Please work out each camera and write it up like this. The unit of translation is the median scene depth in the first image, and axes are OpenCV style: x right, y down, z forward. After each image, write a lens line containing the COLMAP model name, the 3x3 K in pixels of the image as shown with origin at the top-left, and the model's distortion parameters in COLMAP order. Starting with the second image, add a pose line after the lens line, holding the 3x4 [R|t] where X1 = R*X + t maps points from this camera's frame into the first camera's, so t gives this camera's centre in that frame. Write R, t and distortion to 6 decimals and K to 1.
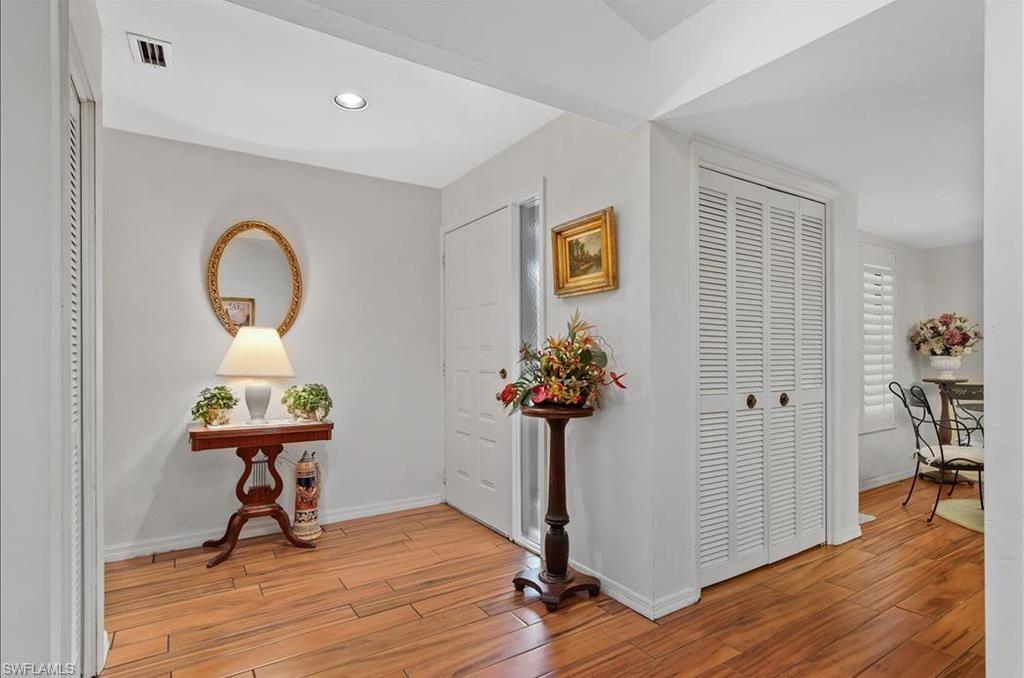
lens RADIAL K [[523.8, 0, 513.9], [0, 523.8, 350.5], [0, 0, 1]] dist [-0.000496, 0.000423]
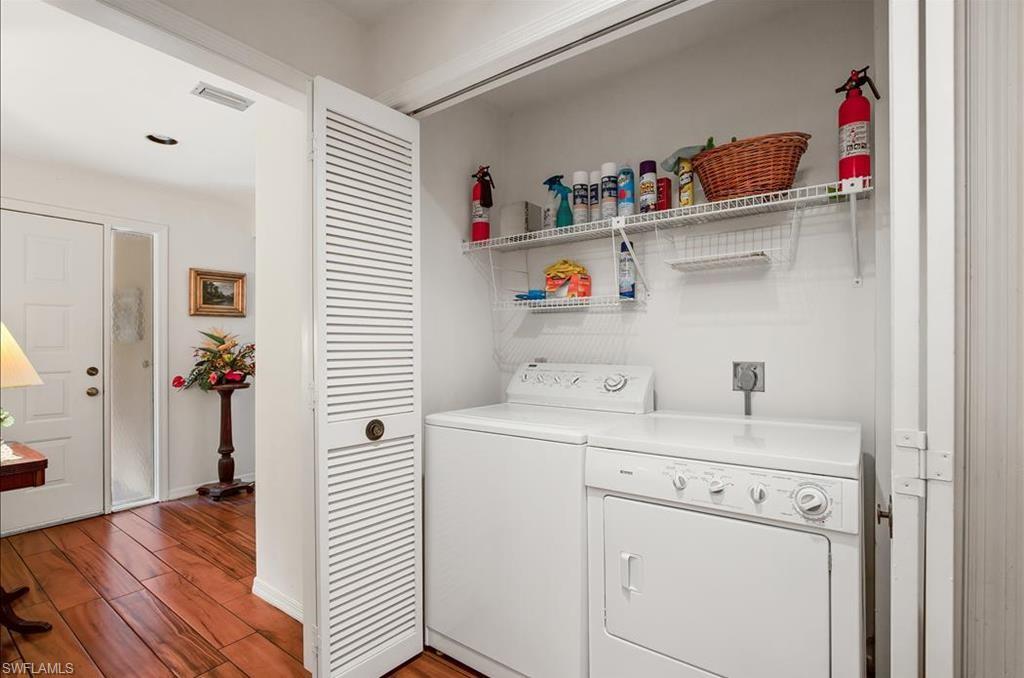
lens RADIAL K [[478.9, 0, 519.9], [0, 478.9, 347.5], [0, 0, 1]] dist [-0.012282, -0.000061]
pose [[-0.352139, 0.000151, 0.935948, -1.188438], [-0.003565, 0.999993, -0.001502, -0.008497], [-0.935941, -0.003866, -0.352136, 0.467192]]
